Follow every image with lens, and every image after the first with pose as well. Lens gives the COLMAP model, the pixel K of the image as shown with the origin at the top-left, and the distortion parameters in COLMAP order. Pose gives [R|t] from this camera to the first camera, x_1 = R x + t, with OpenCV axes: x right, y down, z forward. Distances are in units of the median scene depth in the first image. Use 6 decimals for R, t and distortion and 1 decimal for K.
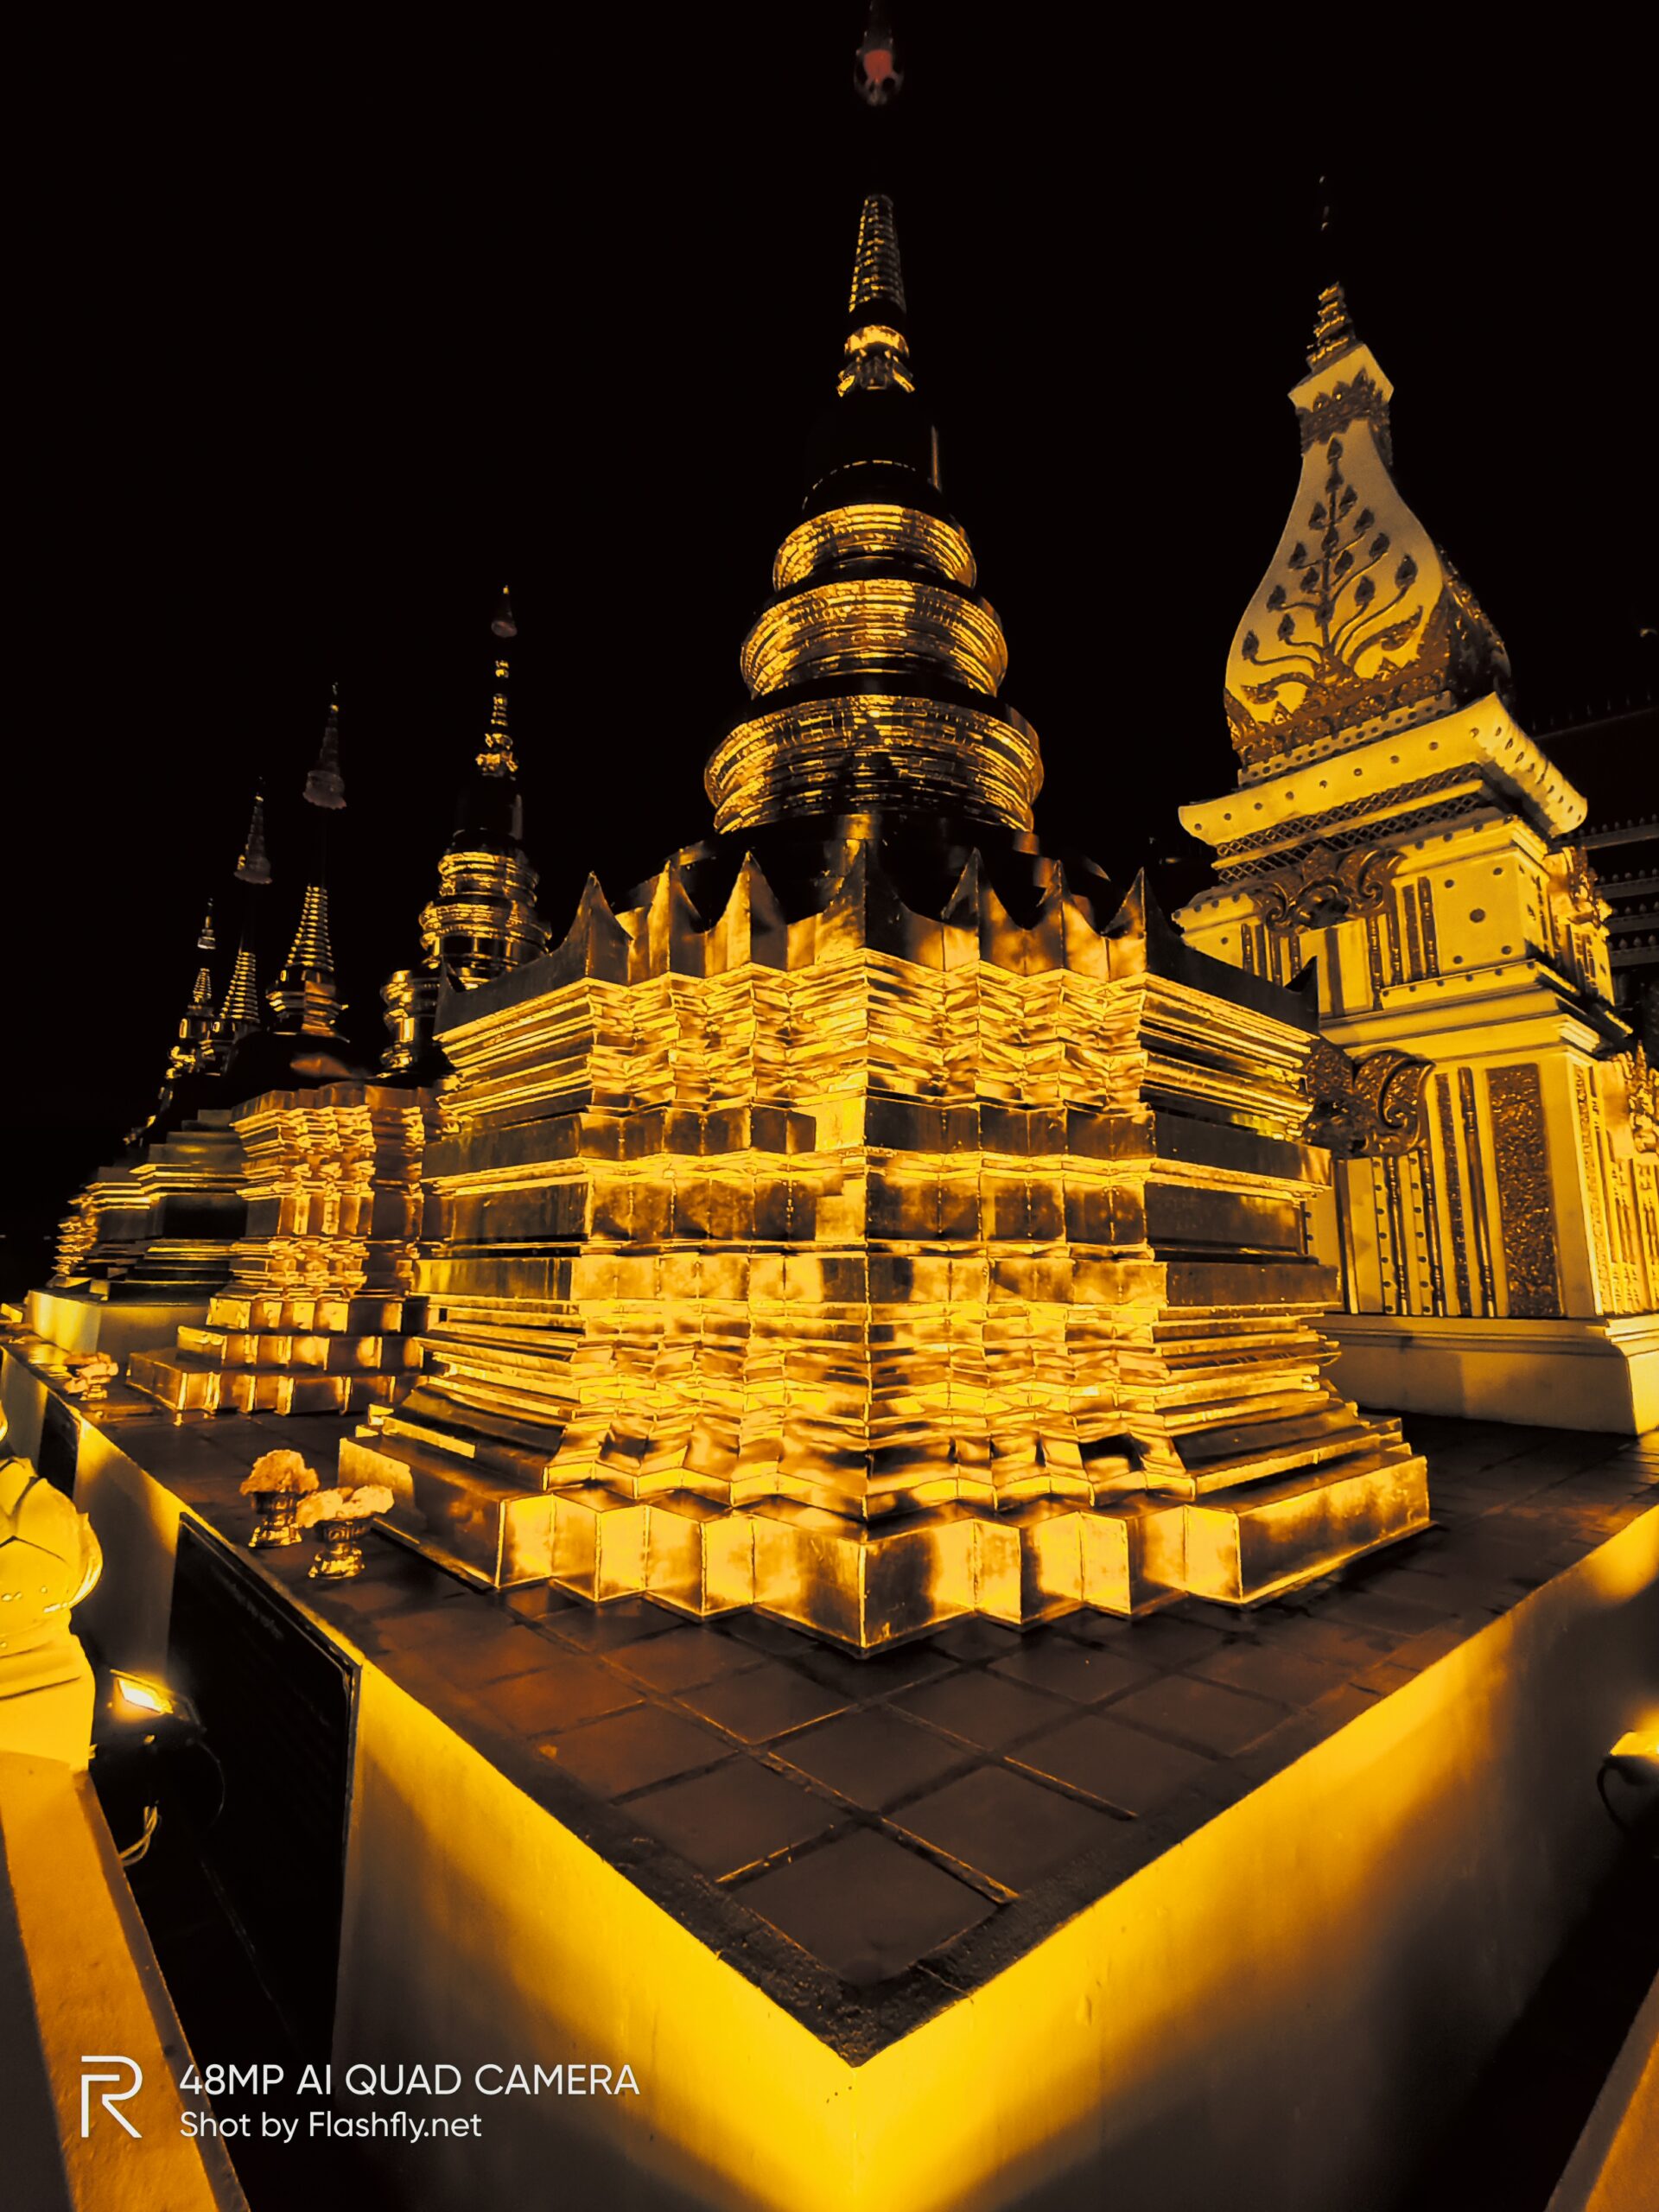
lens RADIAL K [[1007.2, 0, 828.5], [0, 1007.2, 1097.9], [0, 0, 1]] dist [-0.002928, 0.000096]
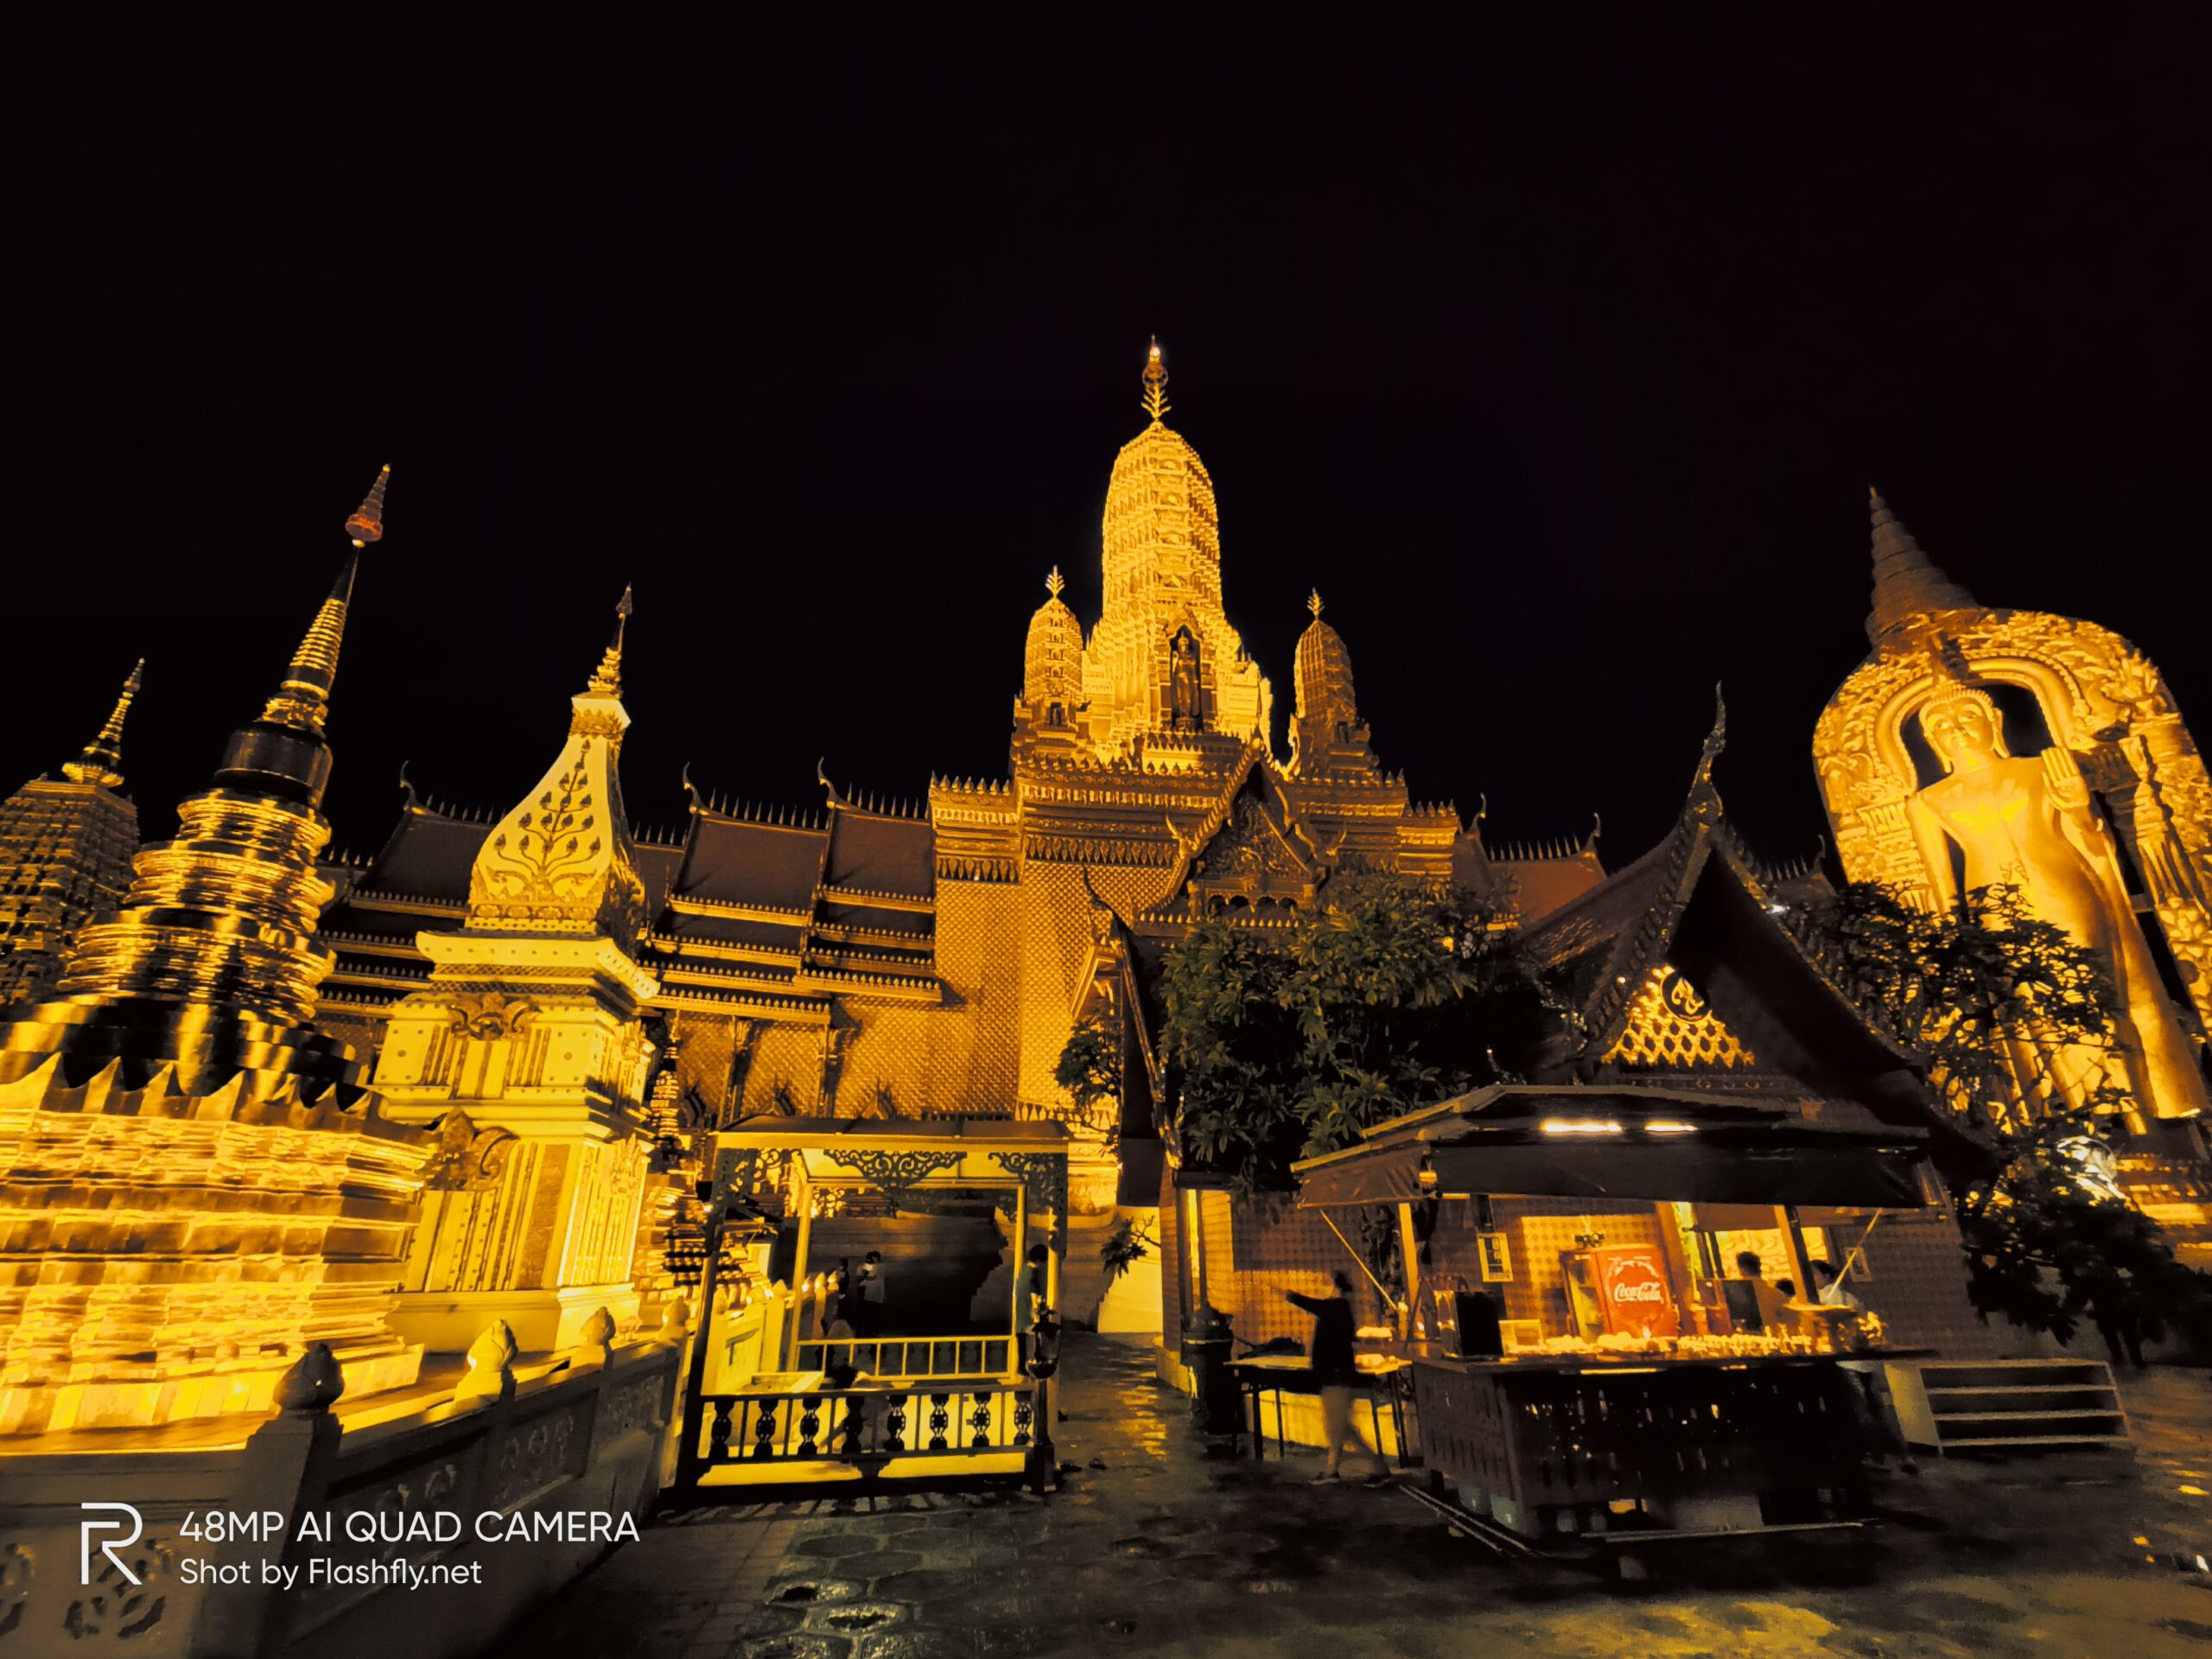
lens RADIAL K [[1007.2, 0, 1106.0], [0, 1007.2, 826.3], [0, 0, 1]] dist [-0.002928, 0.000096]
pose [[0.550351, 0.316947, 0.772436, -0.374135], [-0.127880, 0.946230, -0.297146, -0.157963], [-0.825082, 0.064756, 0.561290, -0.881997]]
